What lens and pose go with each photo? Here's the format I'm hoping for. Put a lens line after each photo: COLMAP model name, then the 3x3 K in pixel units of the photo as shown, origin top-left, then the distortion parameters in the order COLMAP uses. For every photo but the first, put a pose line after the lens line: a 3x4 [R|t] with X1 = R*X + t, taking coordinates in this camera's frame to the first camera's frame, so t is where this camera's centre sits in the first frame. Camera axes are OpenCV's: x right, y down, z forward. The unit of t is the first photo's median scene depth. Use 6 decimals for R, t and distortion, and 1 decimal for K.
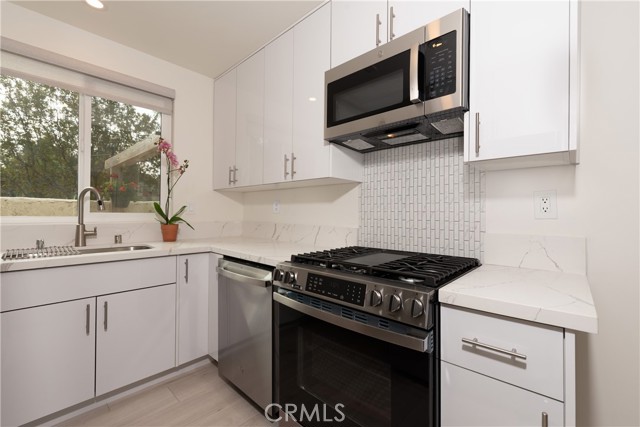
lens RADIAL K [[275.0, 0, 321.9], [0, 275.0, 210.3], [0, 0, 1]] dist [0.001727, 0.000573]
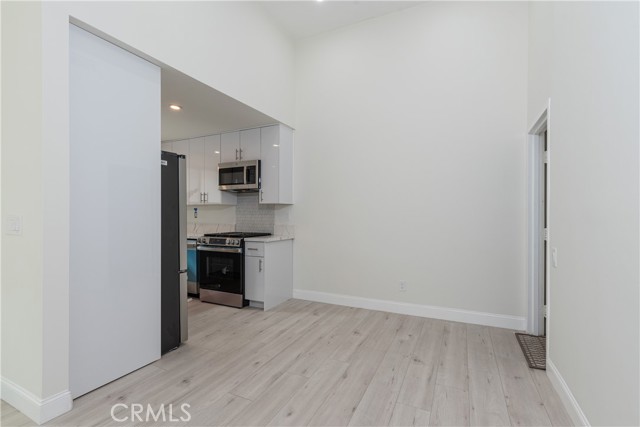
lens RADIAL K [[281.5, 0, 330.5], [0, 281.5, 213.8], [0, 0, 1]] dist [-0.002712, -0.000269]
pose [[0.953805, -0.001001, 0.300424, 0.231322], [-0.000130, 0.999993, 0.003745, -0.043961], [-0.300426, -0.003611, 0.953798, -1.909474]]
